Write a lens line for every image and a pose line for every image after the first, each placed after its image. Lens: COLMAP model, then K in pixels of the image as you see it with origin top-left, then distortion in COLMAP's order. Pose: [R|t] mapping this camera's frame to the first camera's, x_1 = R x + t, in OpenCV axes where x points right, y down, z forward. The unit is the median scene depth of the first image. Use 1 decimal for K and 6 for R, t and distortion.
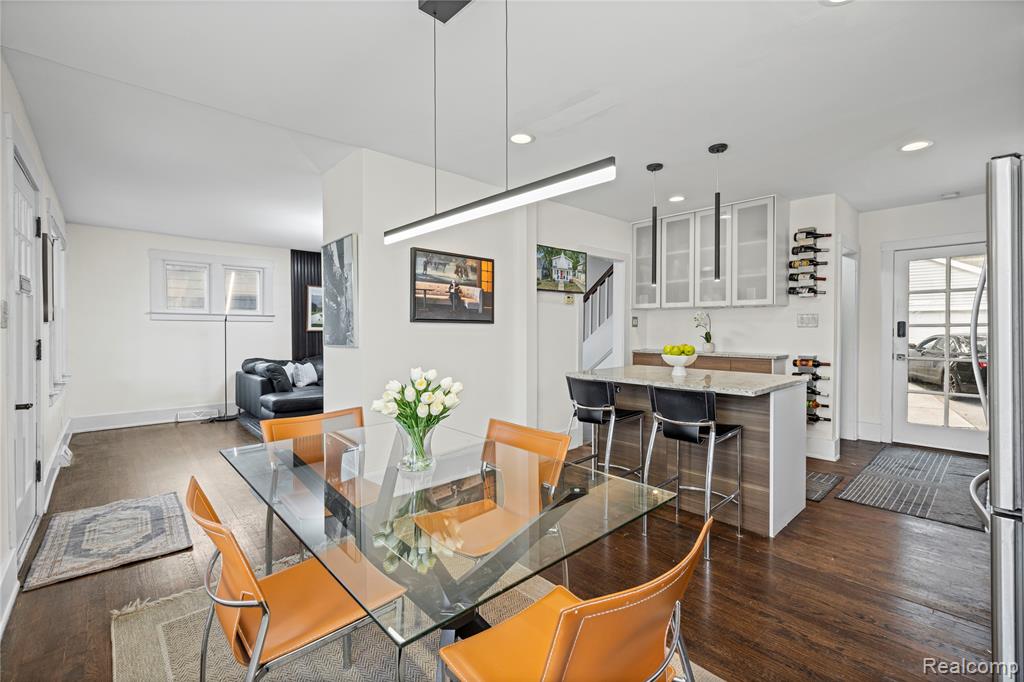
lens RADIAL K [[459.6, 0, 512.4], [0, 459.6, 335.6], [0, 0, 1]] dist [0.000534, 0.000039]
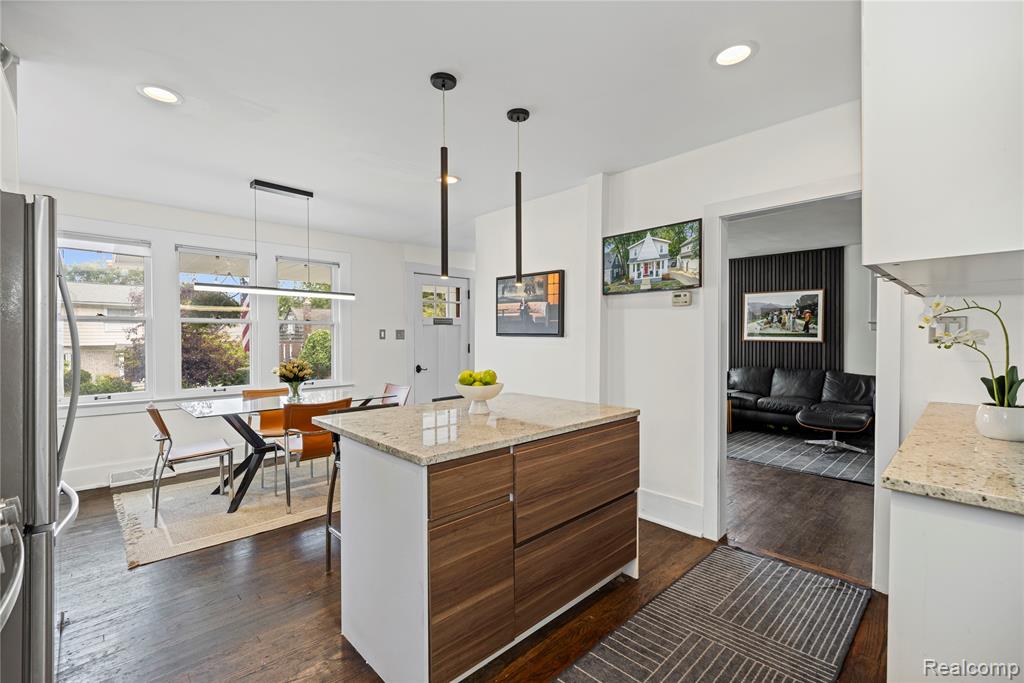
lens RADIAL K [[459.6, 0, 512.6], [0, 459.6, 338.0], [0, 0, 1]] dist [0.000534, 0.000039]
pose [[0.053008, 0.004878, -0.998582, 0.950328], [-0.010682, 0.999934, 0.004318, -0.027658], [0.998537, 0.010438, 0.053057, 0.883212]]
